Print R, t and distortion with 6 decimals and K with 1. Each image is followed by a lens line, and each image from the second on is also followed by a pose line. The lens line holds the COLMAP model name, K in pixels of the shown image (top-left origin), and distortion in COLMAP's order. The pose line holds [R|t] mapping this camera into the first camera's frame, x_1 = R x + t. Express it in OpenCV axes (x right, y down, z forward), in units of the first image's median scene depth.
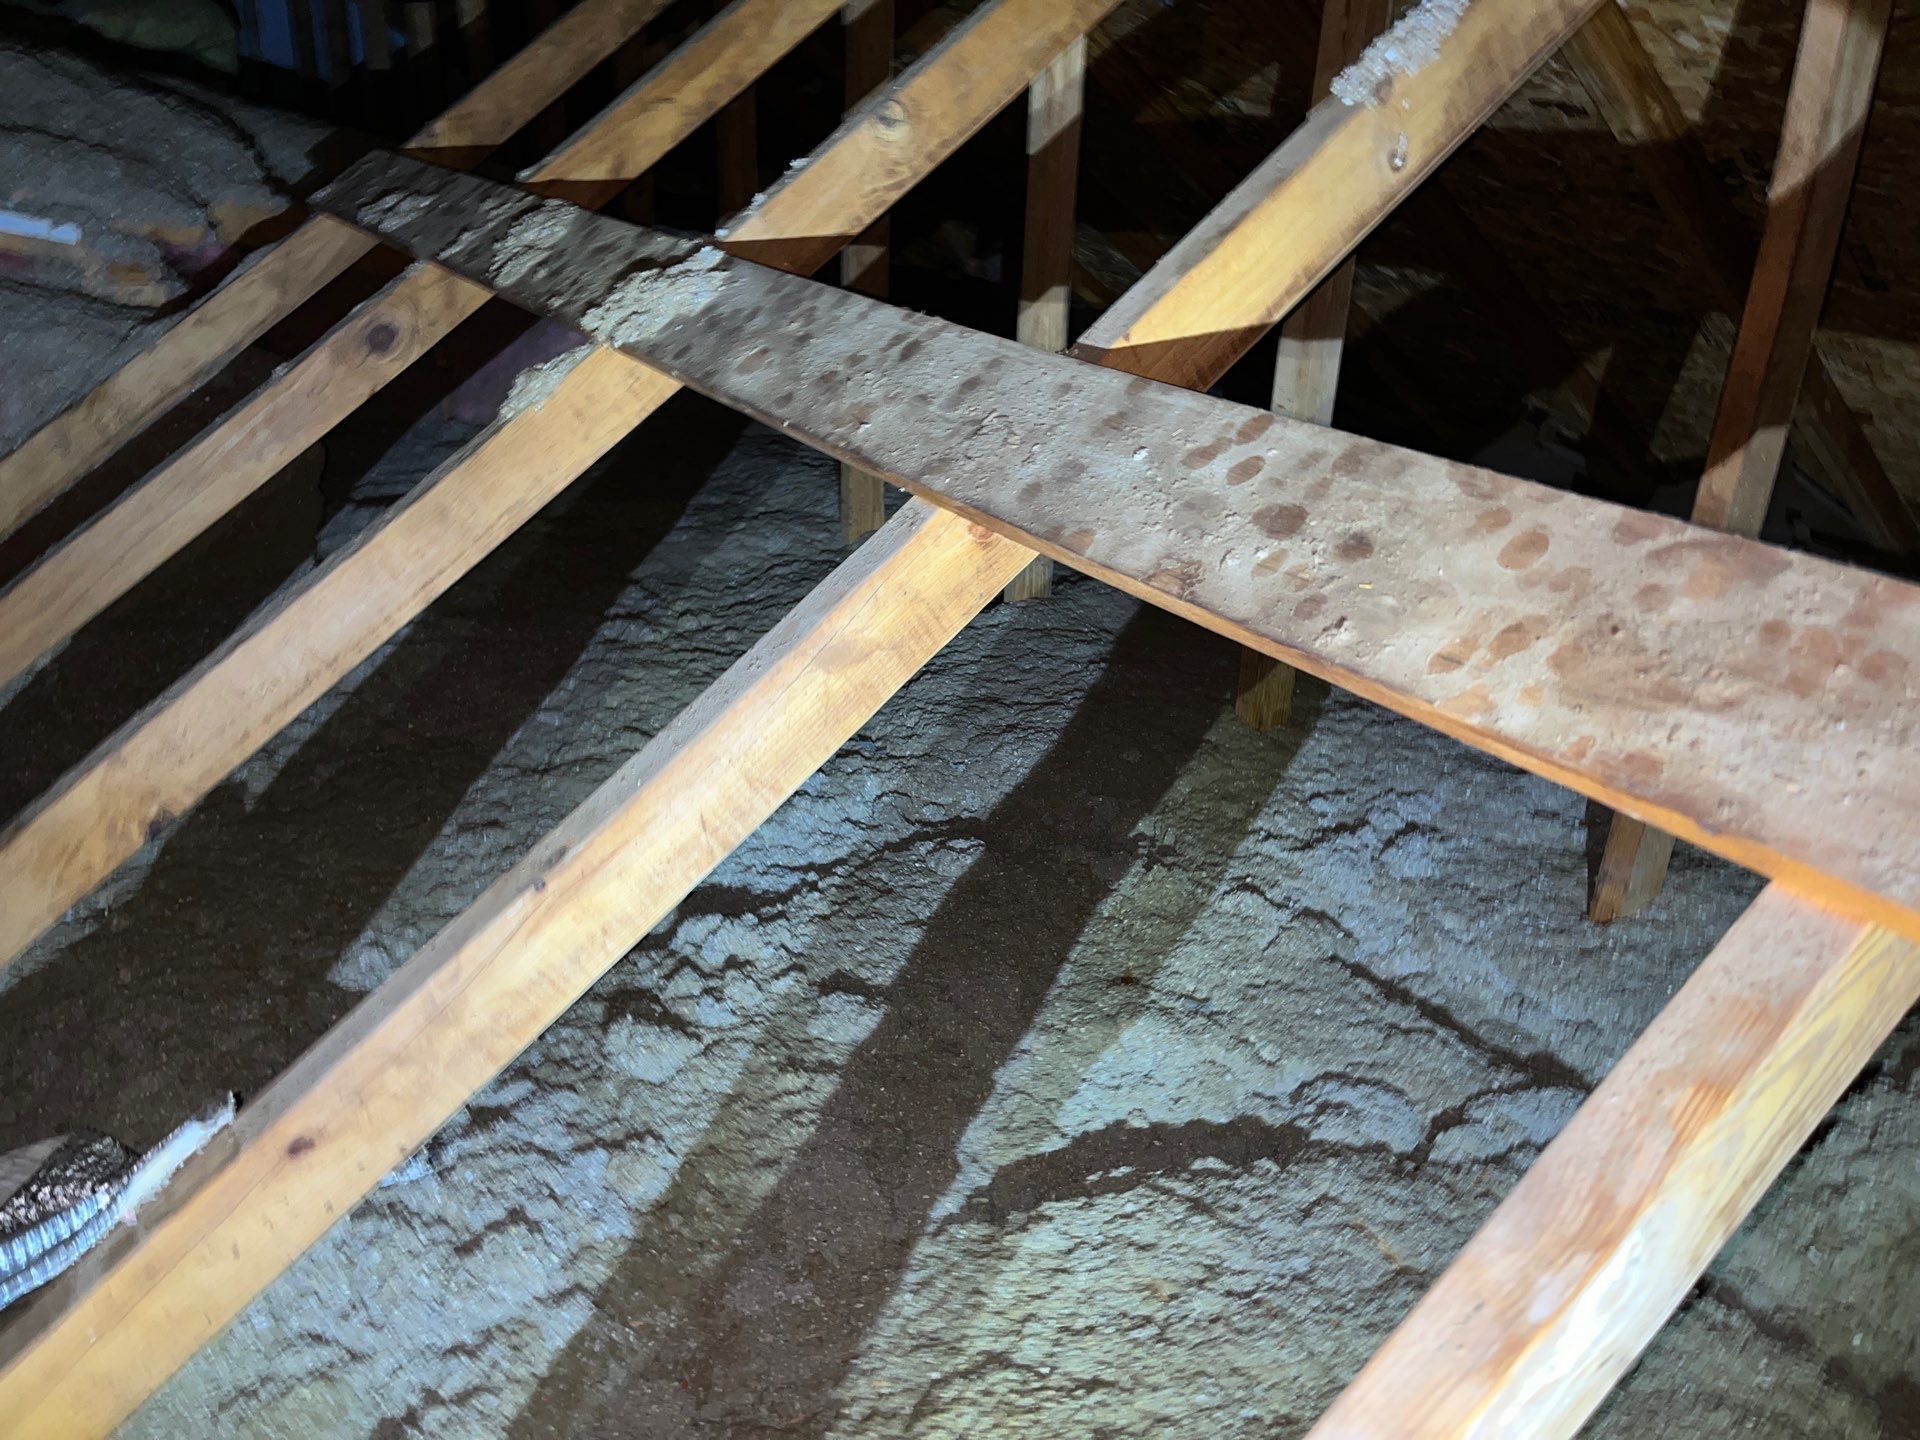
lens RADIAL K [[1429.7, 0, 955.8], [0, 1429.7, 720.0], [0, 0, 1]] dist [0.035141, -0.045979]
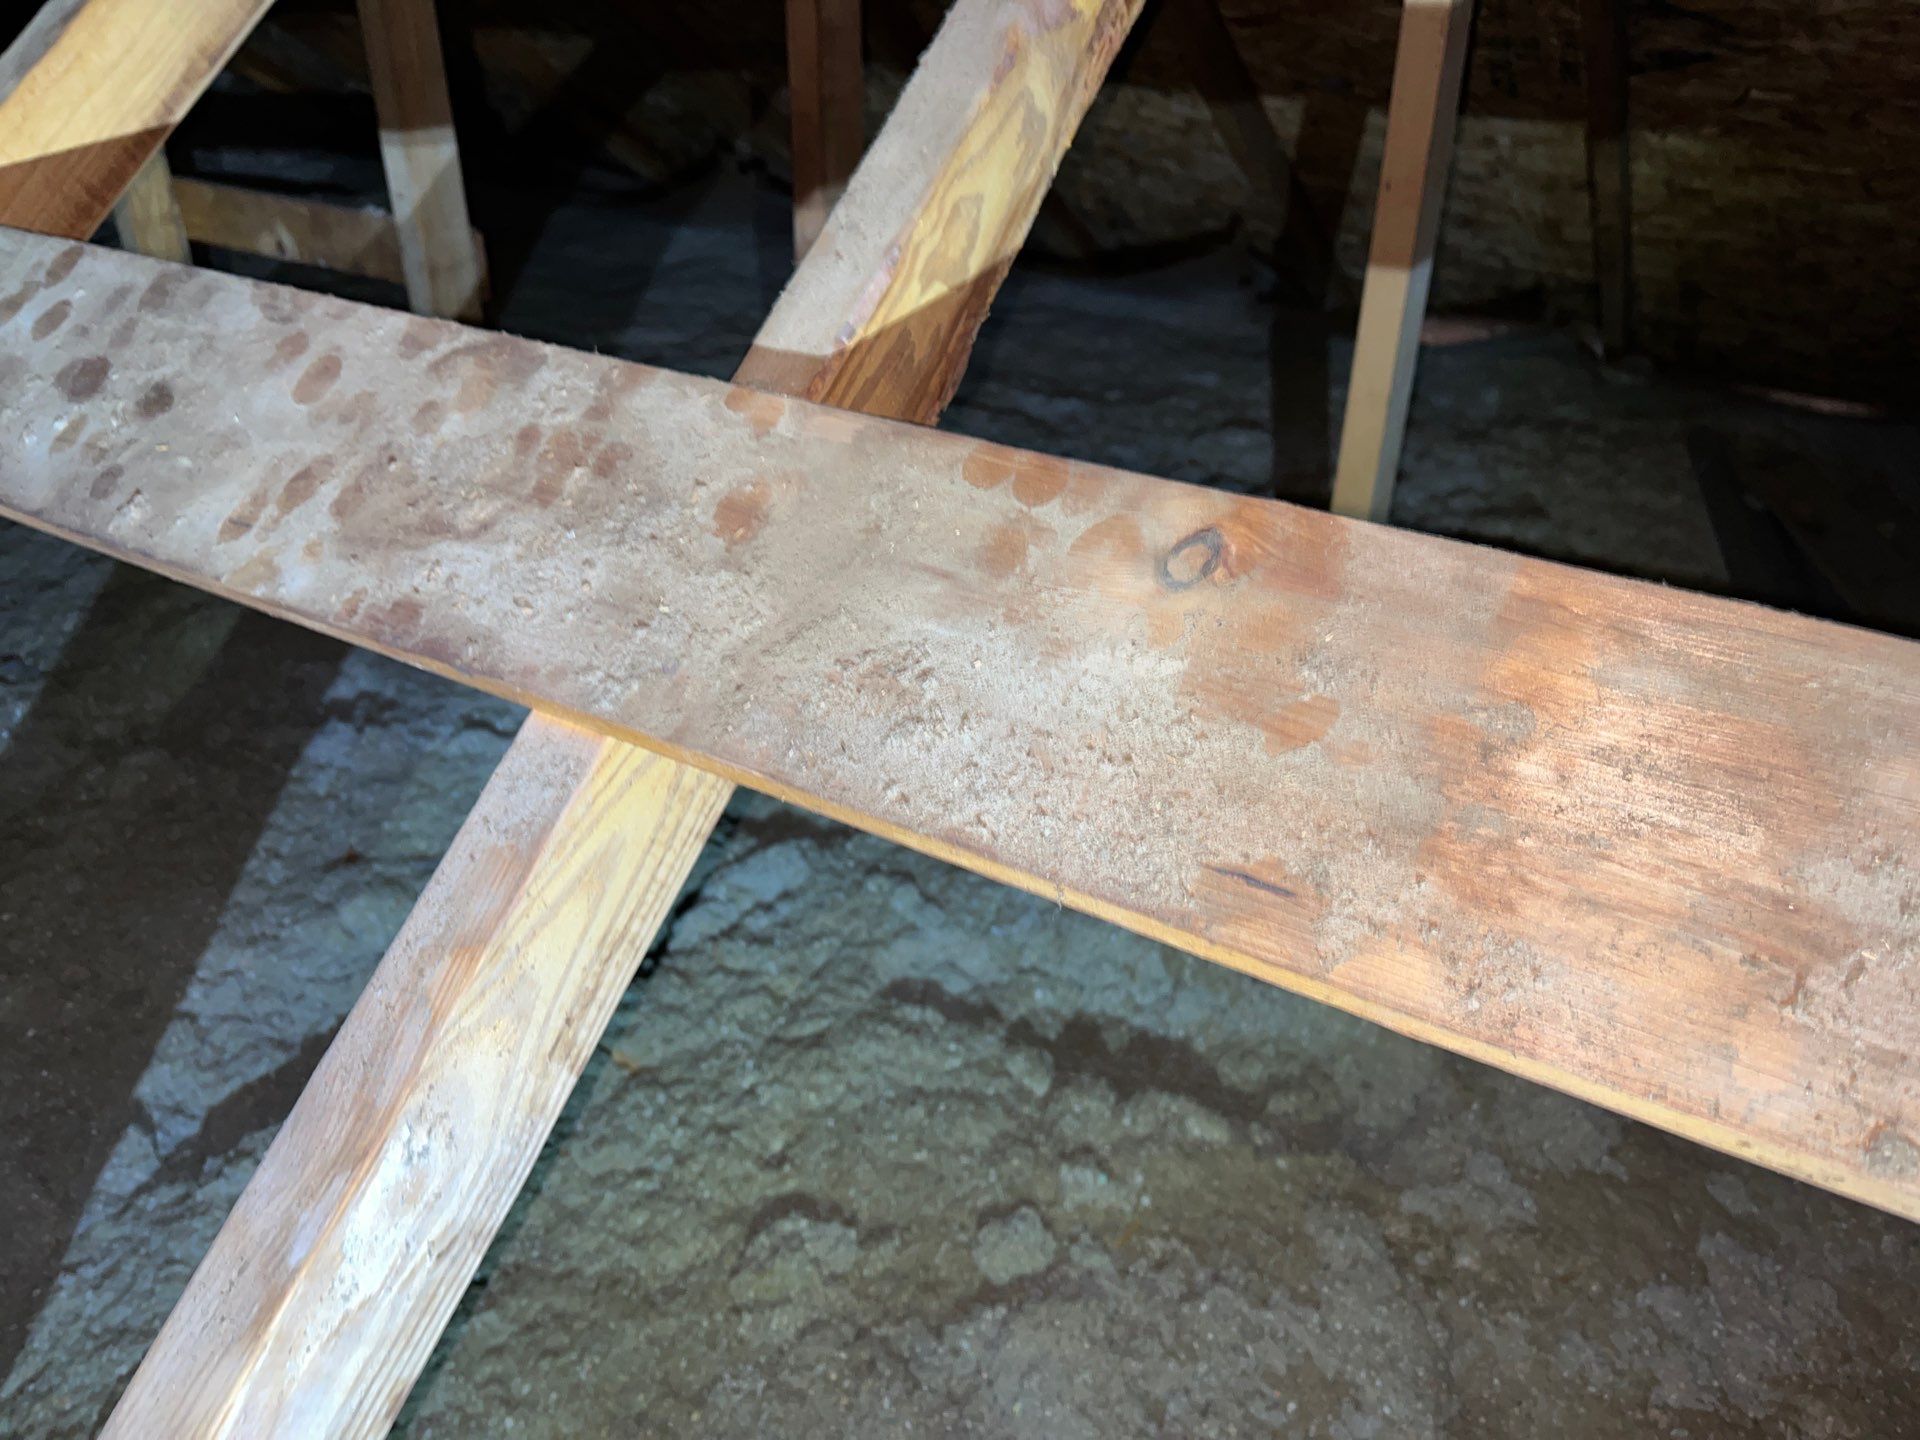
lens RADIAL K [[1429.7, 0, 942.6], [0, 1429.7, 703.8], [0, 0, 1]] dist [0.035141, -0.045979]
pose [[0.901369, -0.251496, 0.352540, 0.385631], [0.199836, 0.963782, 0.176606, -0.004978], [-0.384187, -0.088737, 0.918981, 0.020183]]
